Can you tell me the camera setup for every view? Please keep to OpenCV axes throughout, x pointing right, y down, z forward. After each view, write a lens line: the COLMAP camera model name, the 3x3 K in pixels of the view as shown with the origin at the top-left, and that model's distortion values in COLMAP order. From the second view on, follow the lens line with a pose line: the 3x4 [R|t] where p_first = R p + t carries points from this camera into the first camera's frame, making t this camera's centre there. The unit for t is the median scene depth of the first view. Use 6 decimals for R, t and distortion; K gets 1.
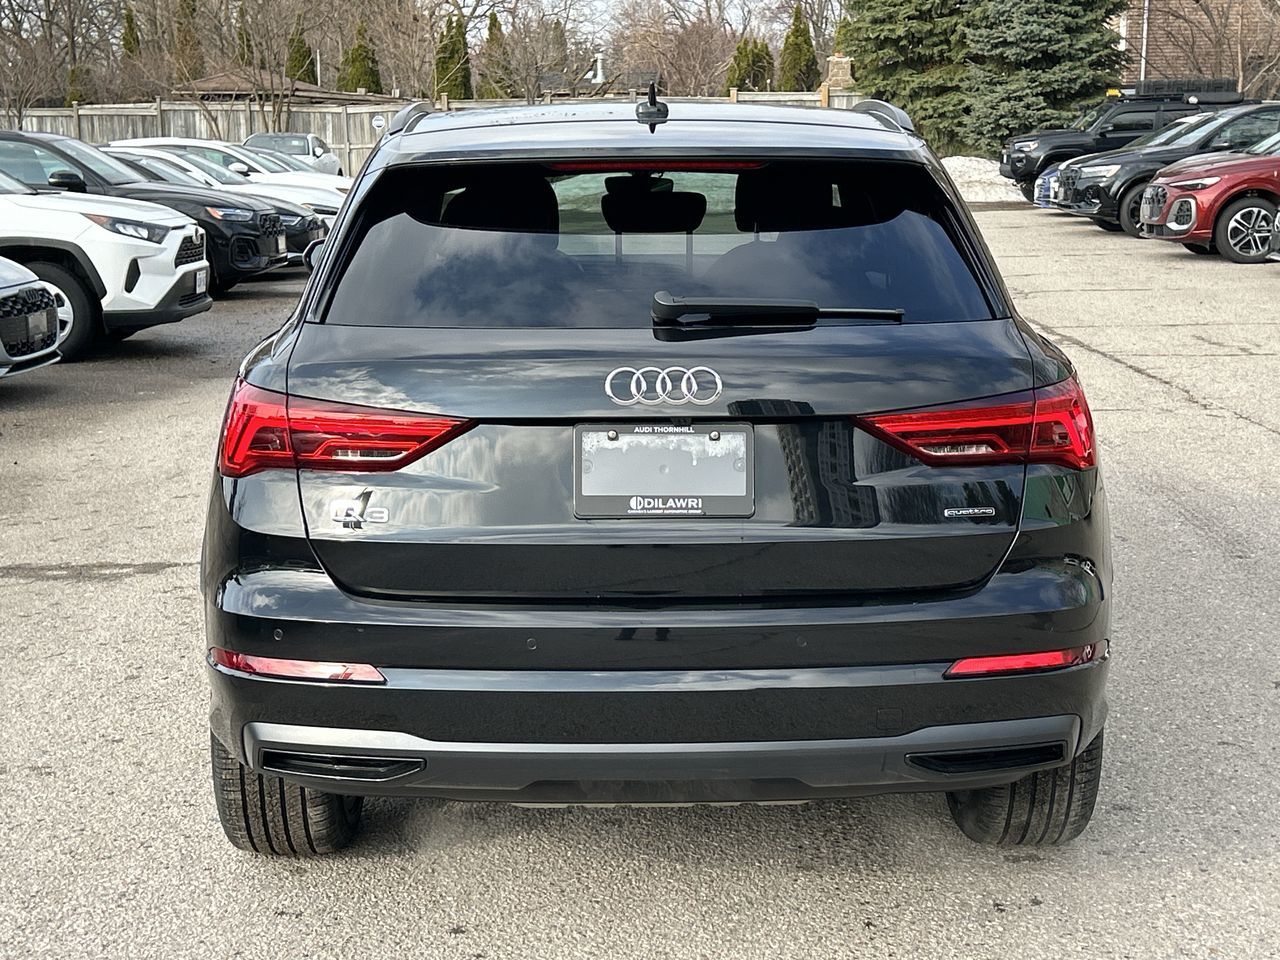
lens RADIAL K [[1967.7, 0, 640.0], [0, 1967.7, 480.0], [0, 0, 1]] dist [0.225309, -0.696740]
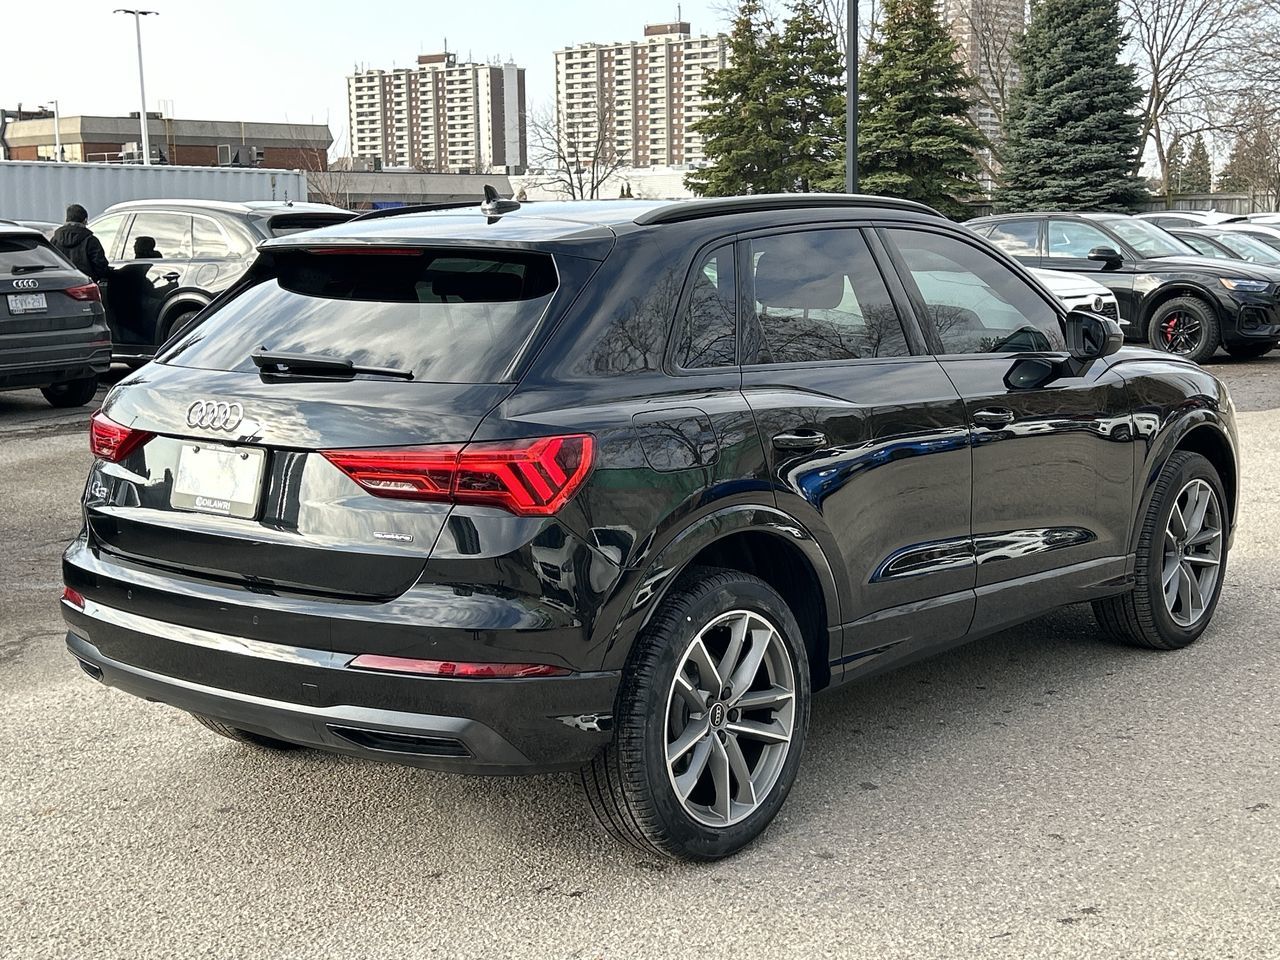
lens RADIAL K [[1781.4, 0, 660.8], [0, 1781.4, 487.1], [0, 0, 1]] dist [0.200181, -0.585356]
pose [[0.764009, 0.090251, -0.638862, 0.120850], [-0.102615, 0.994562, 0.017784, -0.006142], [0.636993, 0.051970, 0.769116, 0.031177]]
